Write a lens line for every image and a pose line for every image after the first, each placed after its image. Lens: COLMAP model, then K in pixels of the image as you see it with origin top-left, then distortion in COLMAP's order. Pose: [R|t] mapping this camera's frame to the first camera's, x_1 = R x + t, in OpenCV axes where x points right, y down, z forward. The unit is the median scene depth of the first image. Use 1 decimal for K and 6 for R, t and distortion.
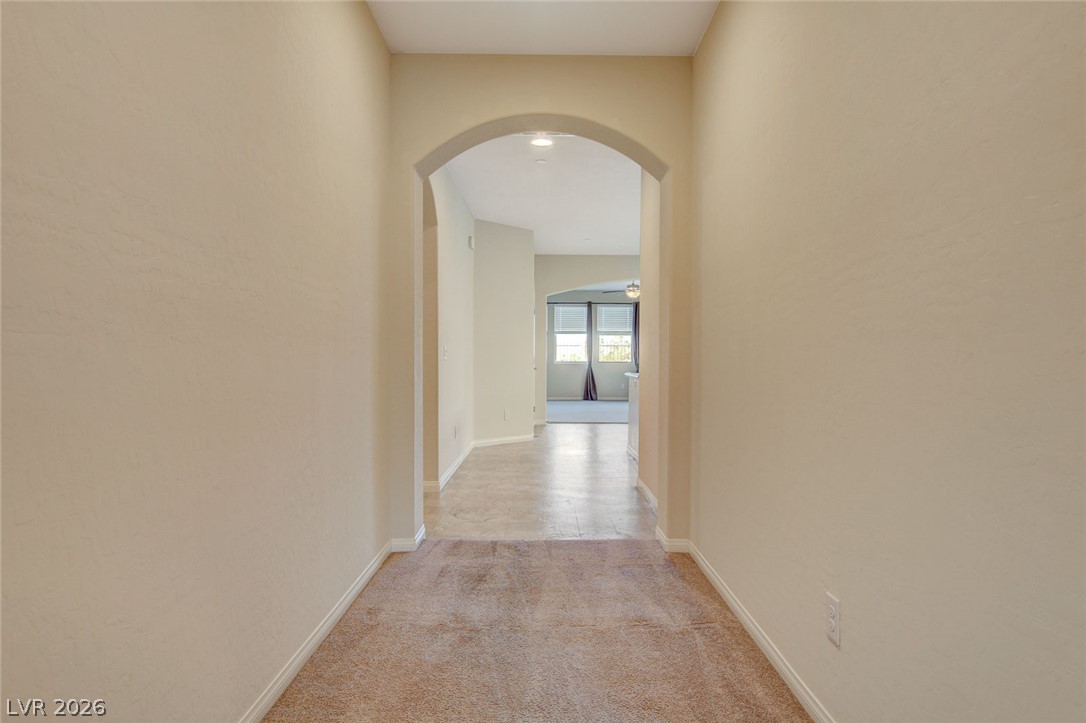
lens RADIAL K [[698.8, 0, 545.3], [0, 698.8, 362.8], [0, 0, 1]] dist [-0.007304, 0.004320]
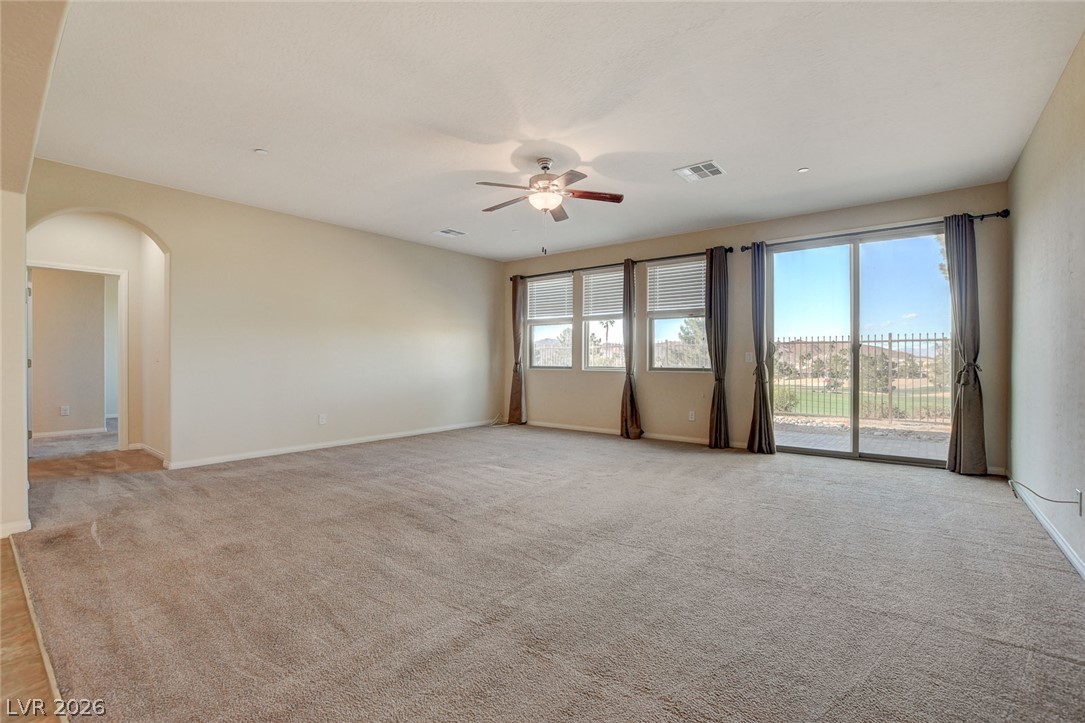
lens RADIAL K [[477.1, 0, 547.3], [0, 477.1, 358.8], [0, 0, 1]] dist [-0.020649, 0.001515]
pose [[0.786267, -0.004838, -0.617868, 0.658557], [-0.003908, 0.999910, -0.012803, -0.009545], [0.617875, 0.012481, 0.786177, 1.769966]]
